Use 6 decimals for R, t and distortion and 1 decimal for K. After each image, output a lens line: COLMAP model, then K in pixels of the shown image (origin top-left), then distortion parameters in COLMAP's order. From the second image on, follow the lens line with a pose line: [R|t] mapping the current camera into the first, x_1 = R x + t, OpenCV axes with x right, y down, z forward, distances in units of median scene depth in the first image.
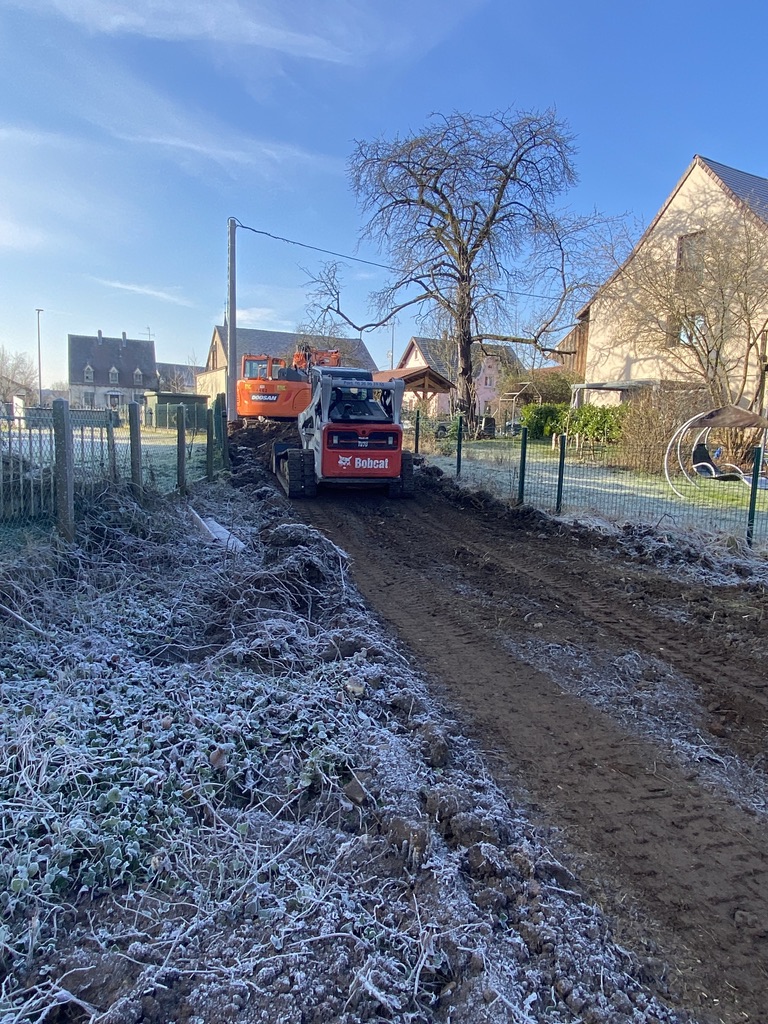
lens RADIAL K [[681.5, 0, 385.9], [0, 681.5, 511.9], [0, 0, 1]] dist [0.080323, -0.115320]
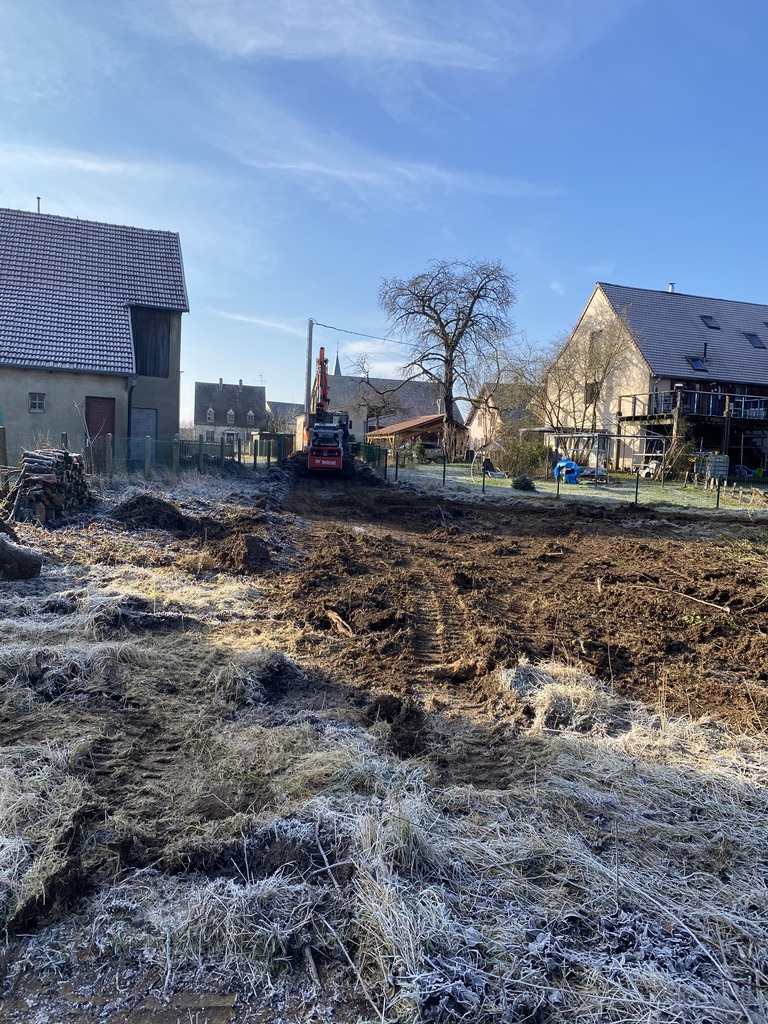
lens RADIAL K [[771.1, 0, 384.0], [0, 771.1, 512.0], [0, 0, 1]] dist [0.026387, 0.003614]
pose [[0.984929, 0.021282, -0.171642, 0.278422], [-0.032623, 0.997447, -0.063526, 0.117978], [0.169852, 0.068168, 0.983109, -0.723956]]
